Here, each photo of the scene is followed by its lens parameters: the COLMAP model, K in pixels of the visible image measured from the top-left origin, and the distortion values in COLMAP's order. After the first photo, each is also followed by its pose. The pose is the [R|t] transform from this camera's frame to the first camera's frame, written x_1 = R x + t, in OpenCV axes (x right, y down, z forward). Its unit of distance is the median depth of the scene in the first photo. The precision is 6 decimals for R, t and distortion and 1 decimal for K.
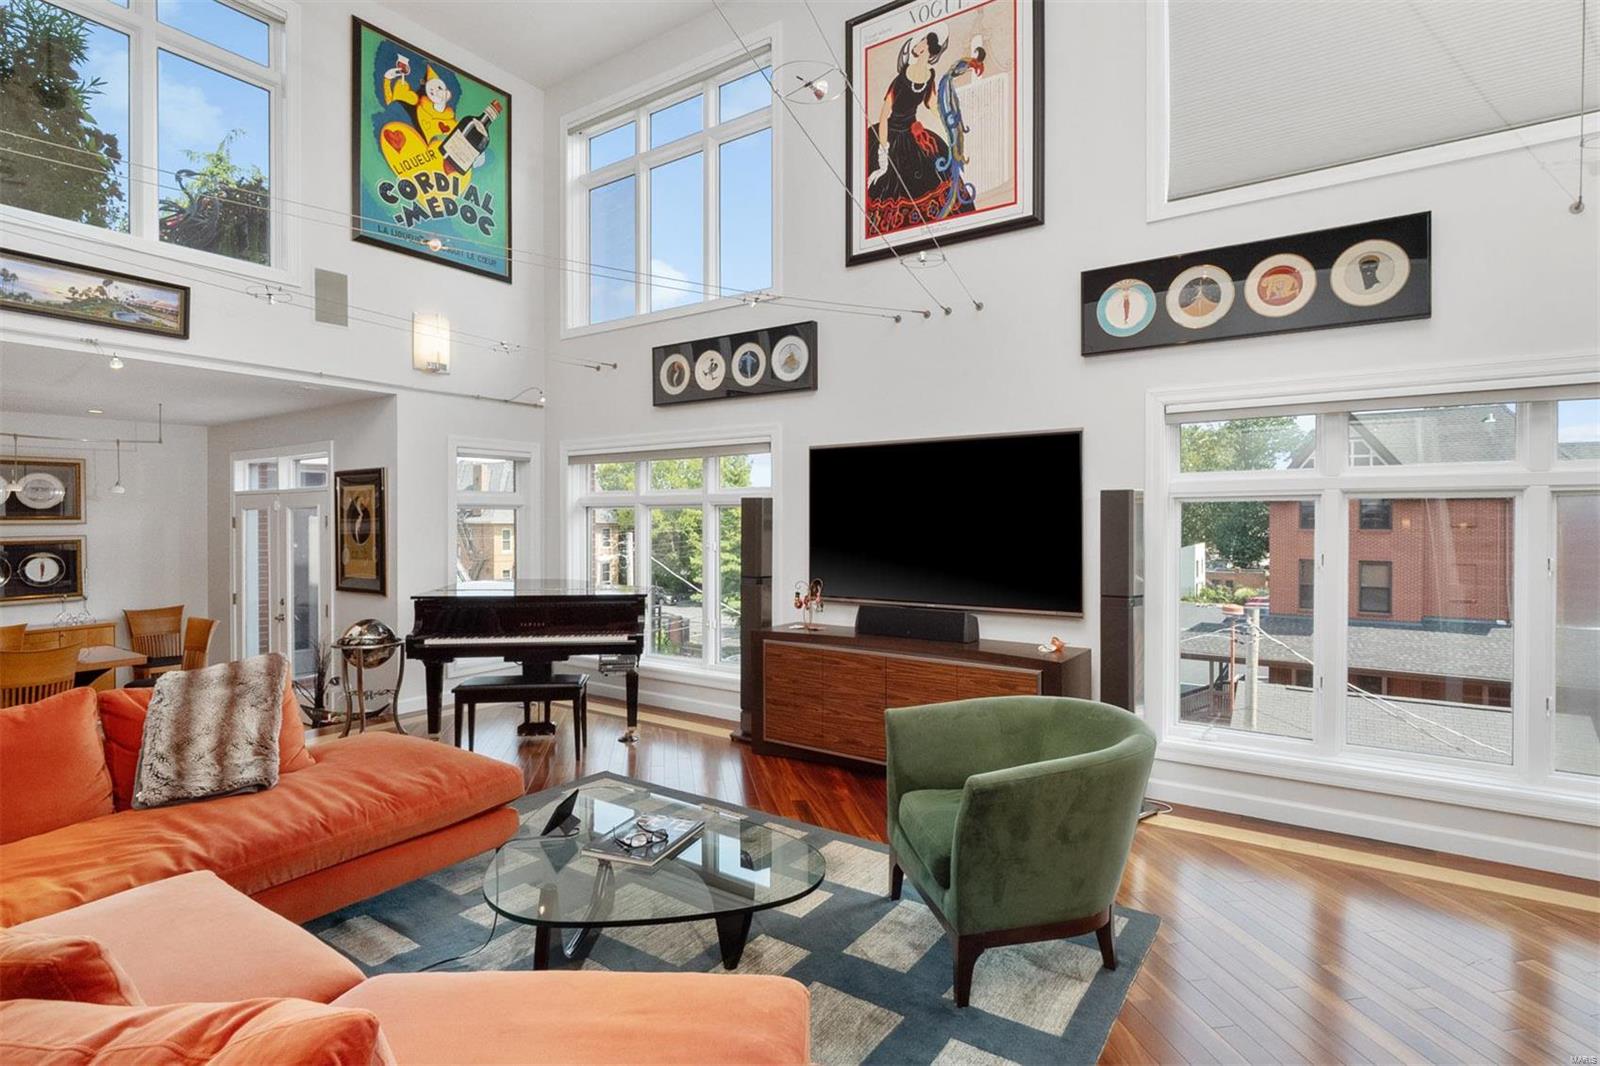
lens RADIAL K [[811.7, 0, 798.3], [0, 811.7, 525.2], [0, 0, 1]] dist [-0.001853, -0.000382]
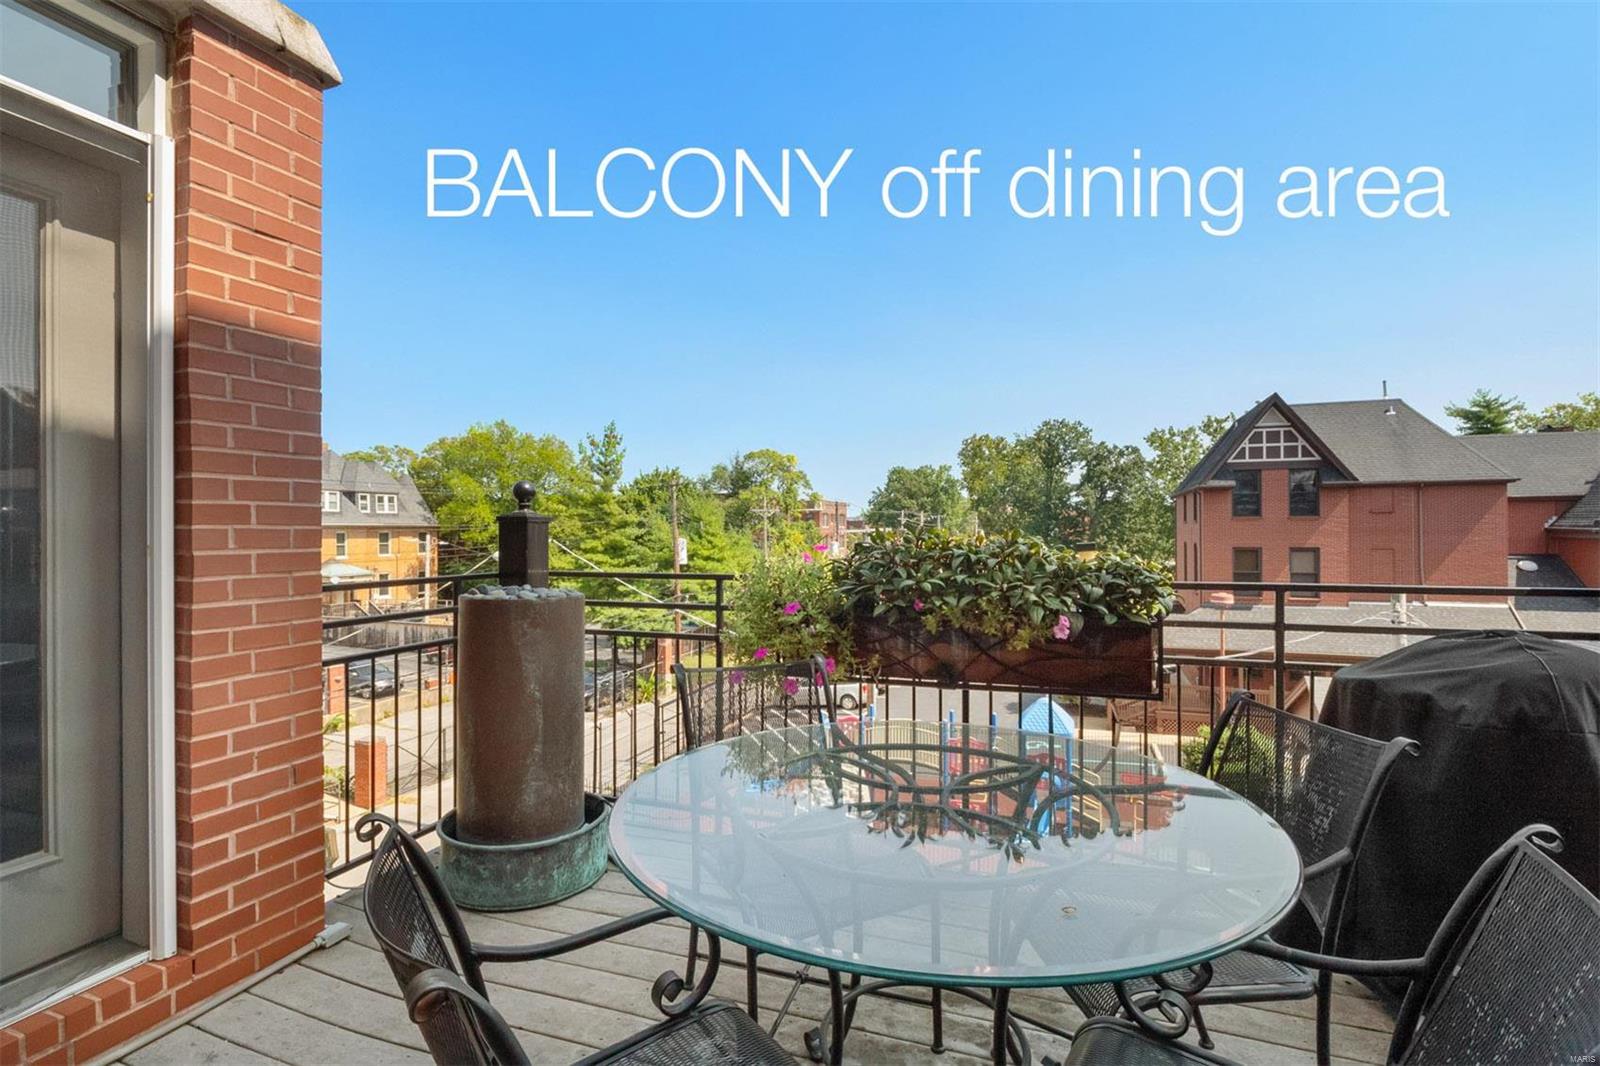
lens RADIAL K [[764.5, 0, 801.1], [0, 764.5, 536.0], [0, 0, 1]] dist [-0.017023, 0.000556]
pose [[0.956852, -0.008037, 0.290465, -0.788111], [0.007896, 0.999967, 0.001657, 0.101393], [-0.290469, 0.000708, 0.956884, 1.130982]]
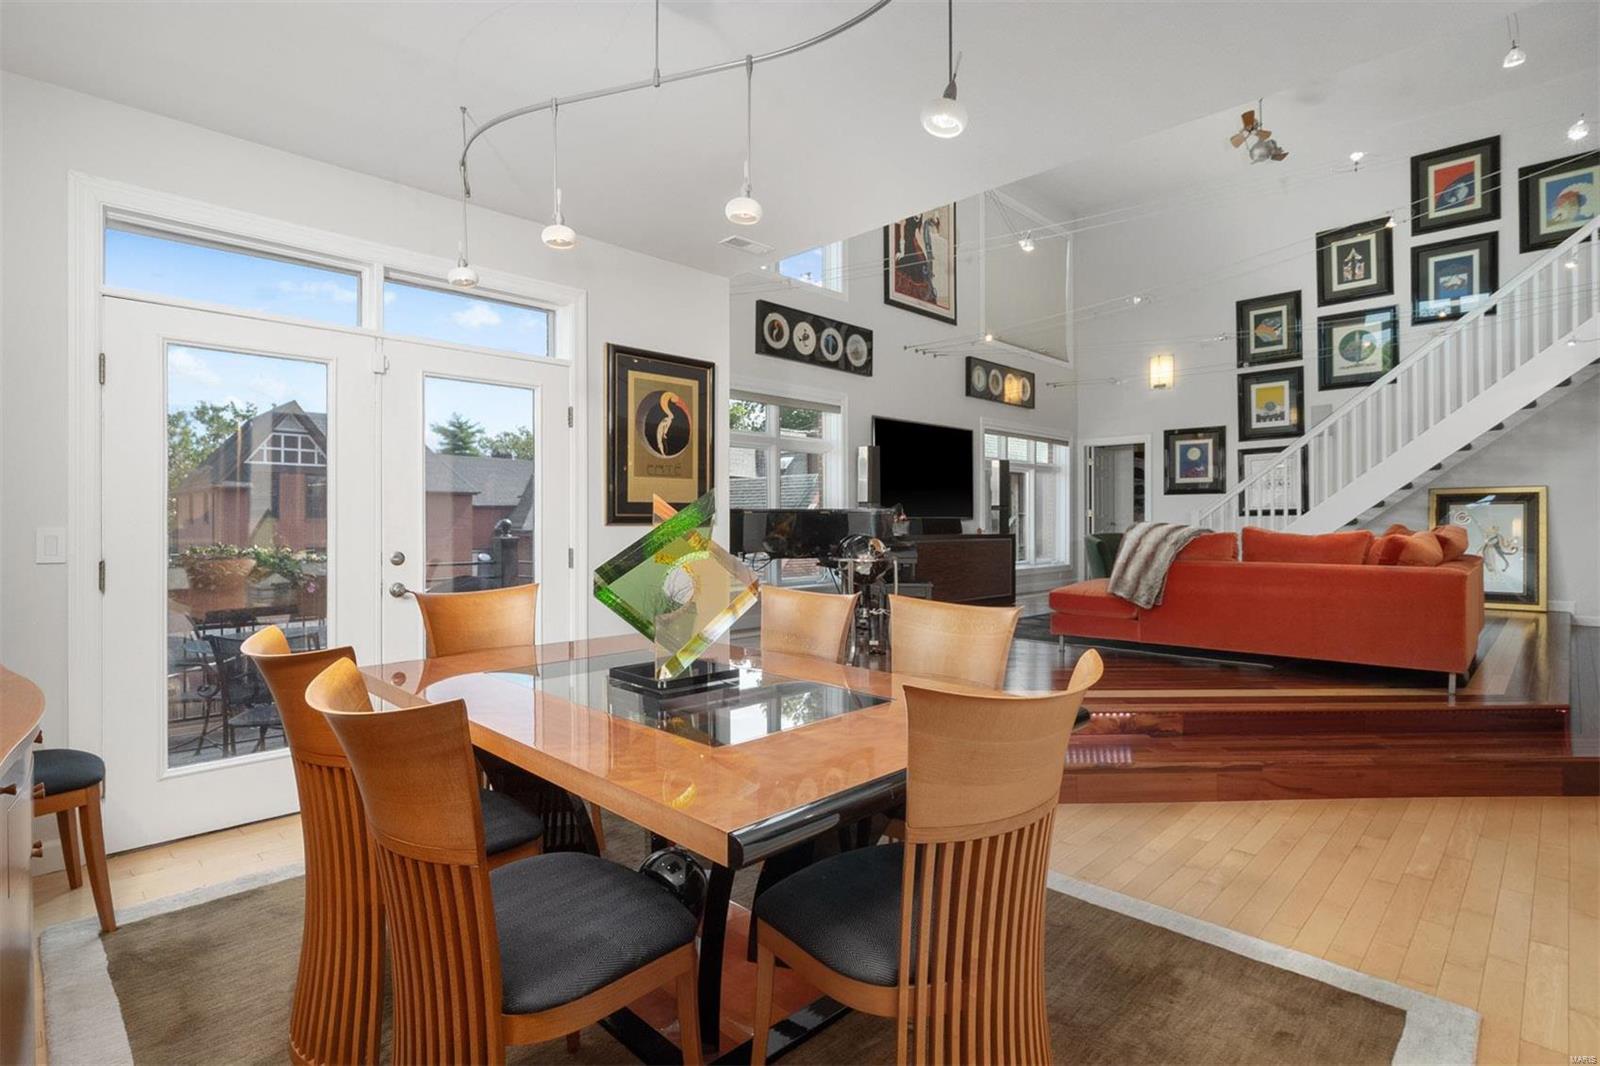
lens RADIAL K [[811.7, 0, 801.5], [0, 811.7, 526.0], [0, 0, 1]] dist [-0.001853, -0.000382]
pose [[0.139320, -0.003396, 0.990242, -1.302542], [0.010991, 0.999938, 0.001883, 0.089461], [-0.990186, 0.010622, 0.139348, 0.820737]]
